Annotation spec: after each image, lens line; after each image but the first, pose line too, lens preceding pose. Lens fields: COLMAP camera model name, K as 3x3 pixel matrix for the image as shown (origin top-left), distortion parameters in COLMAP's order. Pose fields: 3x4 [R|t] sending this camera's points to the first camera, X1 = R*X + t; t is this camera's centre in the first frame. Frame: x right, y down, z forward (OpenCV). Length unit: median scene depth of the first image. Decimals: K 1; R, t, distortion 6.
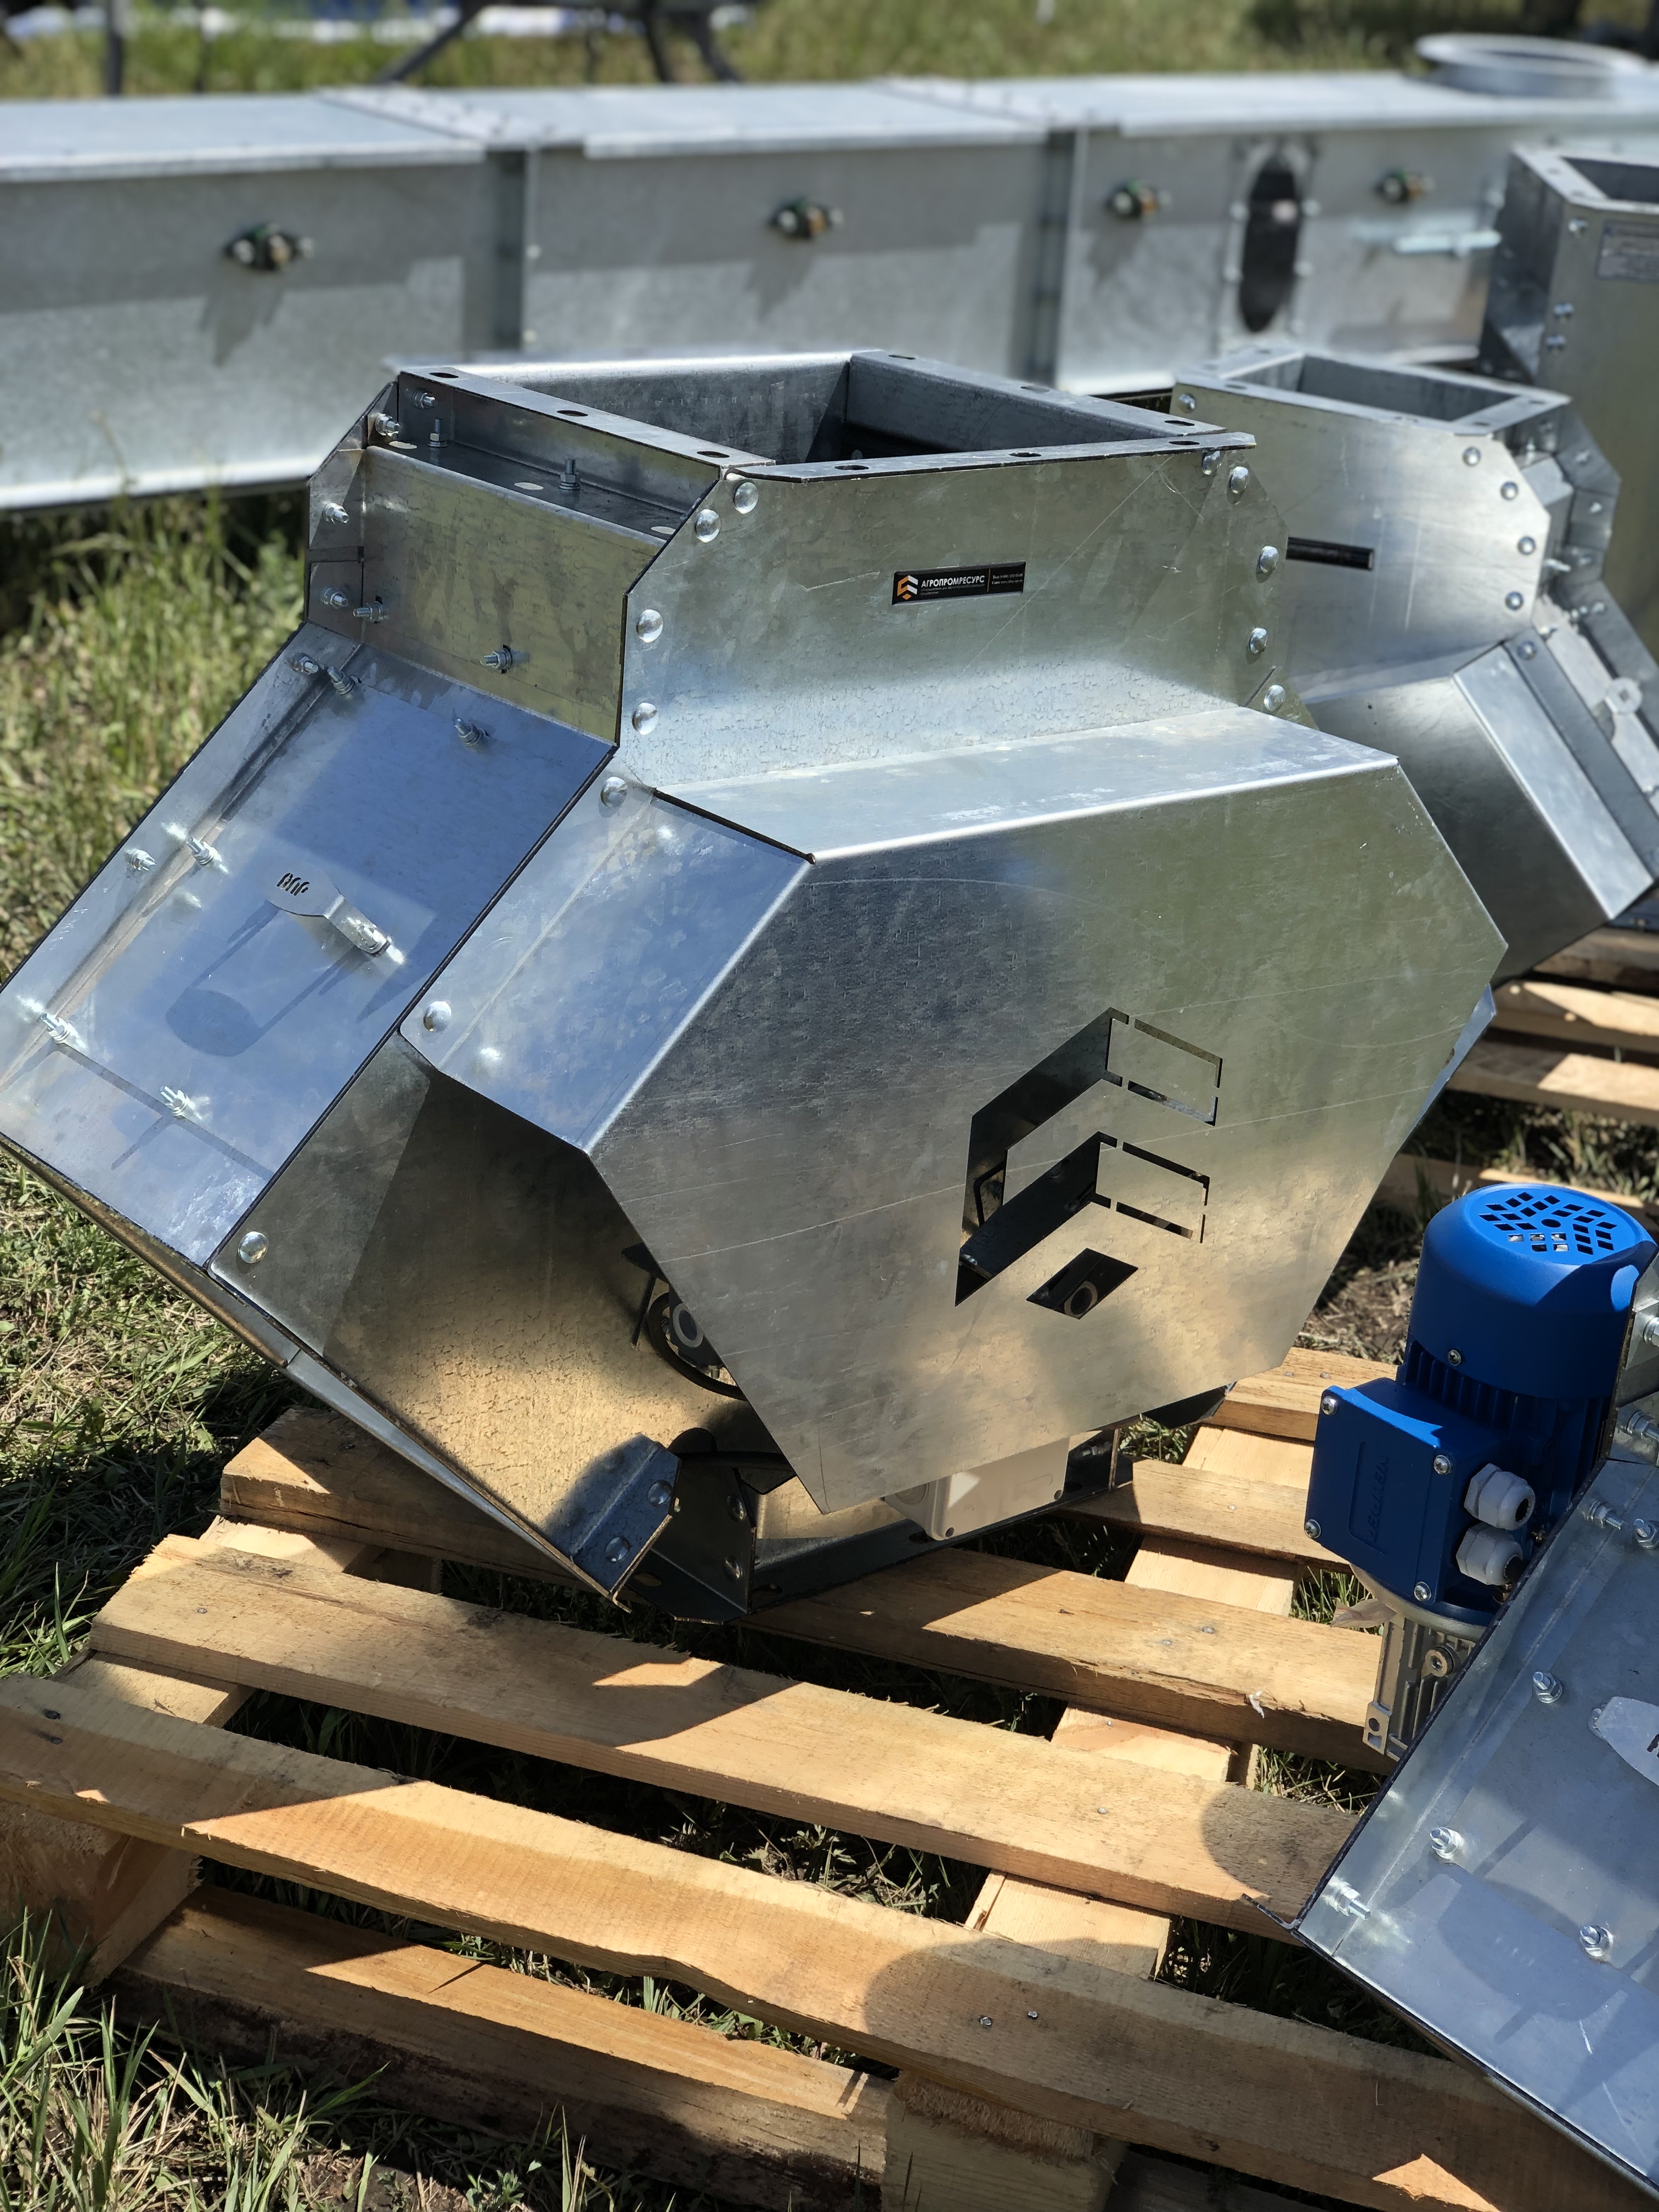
lens RADIAL K [[3356.9, 0, 843.4], [0, 3356.9, 1102.0], [0, 0, 1]] dist [0.097918, -0.526279]
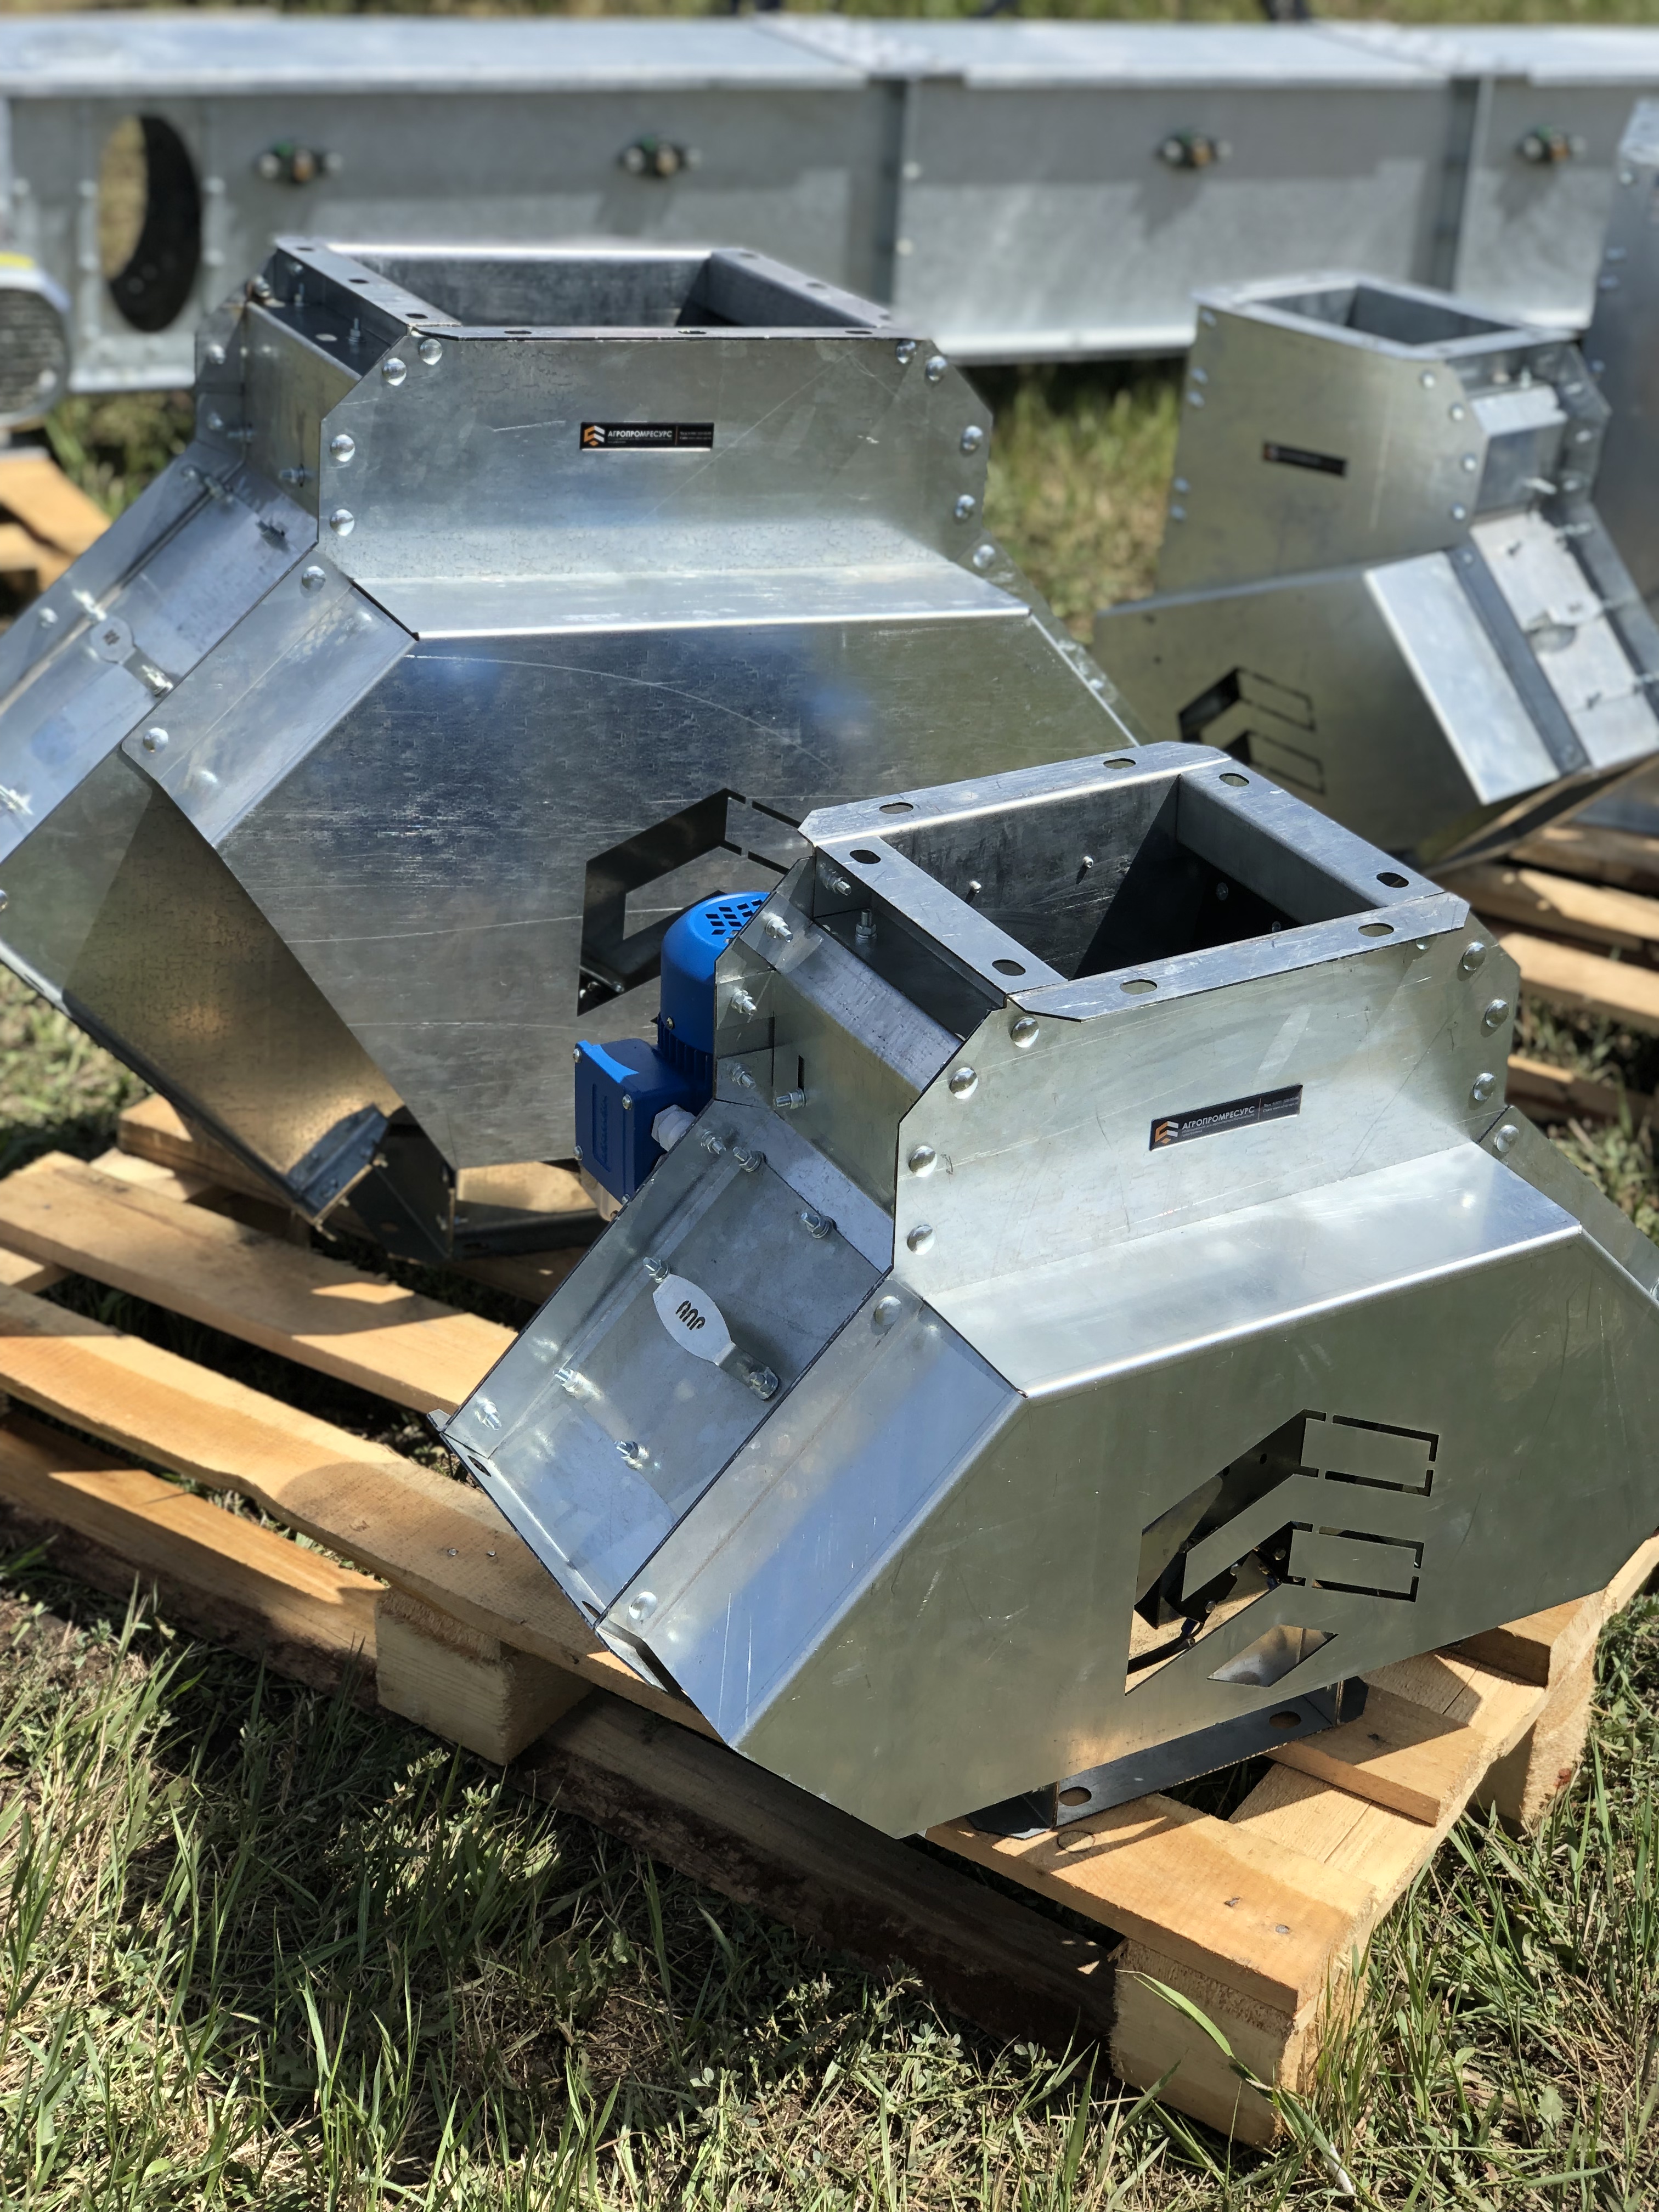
lens RADIAL K [[3356.9, 0, 843.4], [0, 3356.9, 1102.0], [0, 0, 1]] dist [0.097918, -0.526279]
pose [[0.966146, 0.102723, -0.236664, 0.399245], [-0.098096, 0.994685, 0.031278, 0.040800], [0.238619, -0.007003, 0.971088, -0.173590]]
